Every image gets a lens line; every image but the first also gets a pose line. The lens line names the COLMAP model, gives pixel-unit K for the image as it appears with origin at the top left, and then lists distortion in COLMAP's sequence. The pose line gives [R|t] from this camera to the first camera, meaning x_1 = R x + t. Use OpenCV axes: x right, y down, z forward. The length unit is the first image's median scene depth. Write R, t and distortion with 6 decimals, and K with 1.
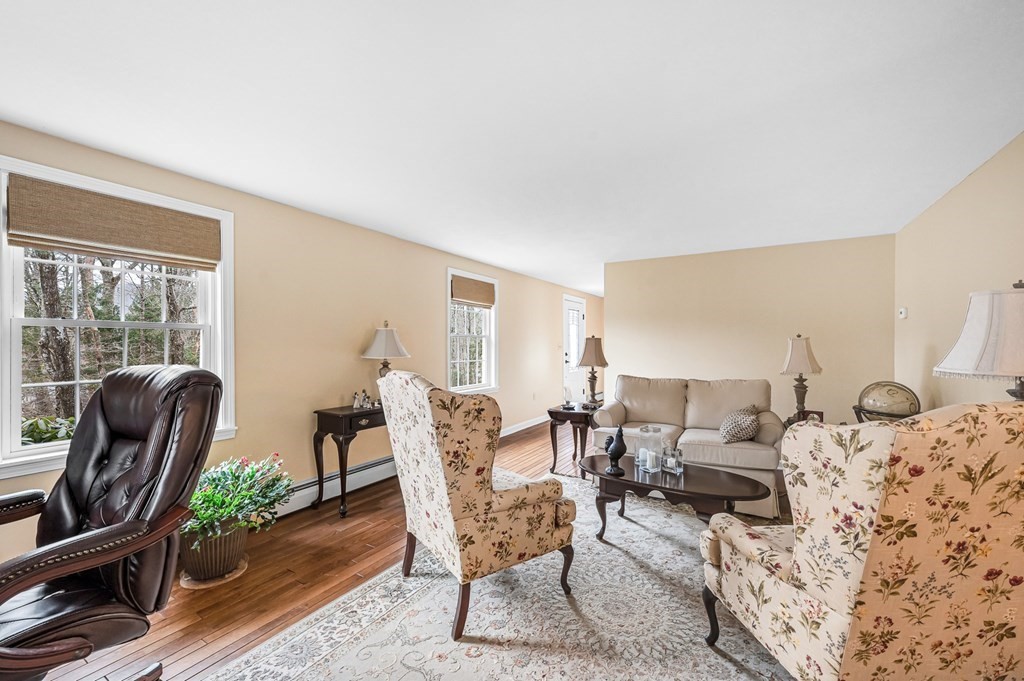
lens RADIAL K [[413.4, 0, 508.6], [0, 413.4, 350.1], [0, 0, 1]] dist [0.000064, -0.000031]
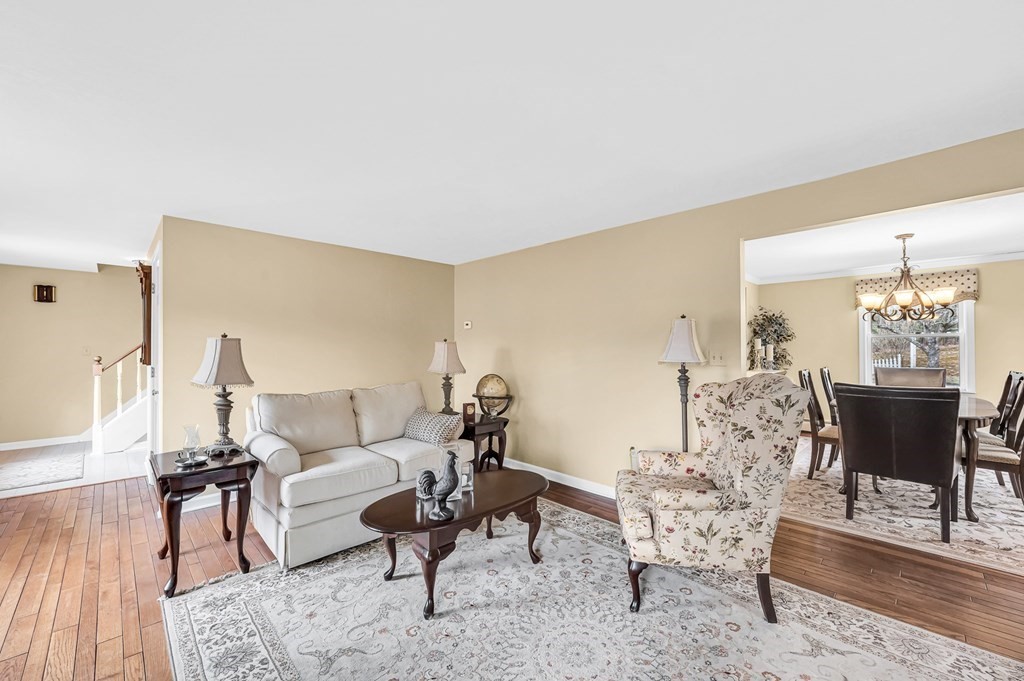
lens RADIAL K [[413.4, 0, 508.6], [0, 413.4, 350.1], [0, 0, 1]] dist [0.000064, -0.000031]
pose [[0.234104, -0.008113, 0.972178, -0.365258], [0.018653, 0.999819, 0.003852, -0.008265], [-0.972033, 0.017232, 0.234213, 0.565825]]
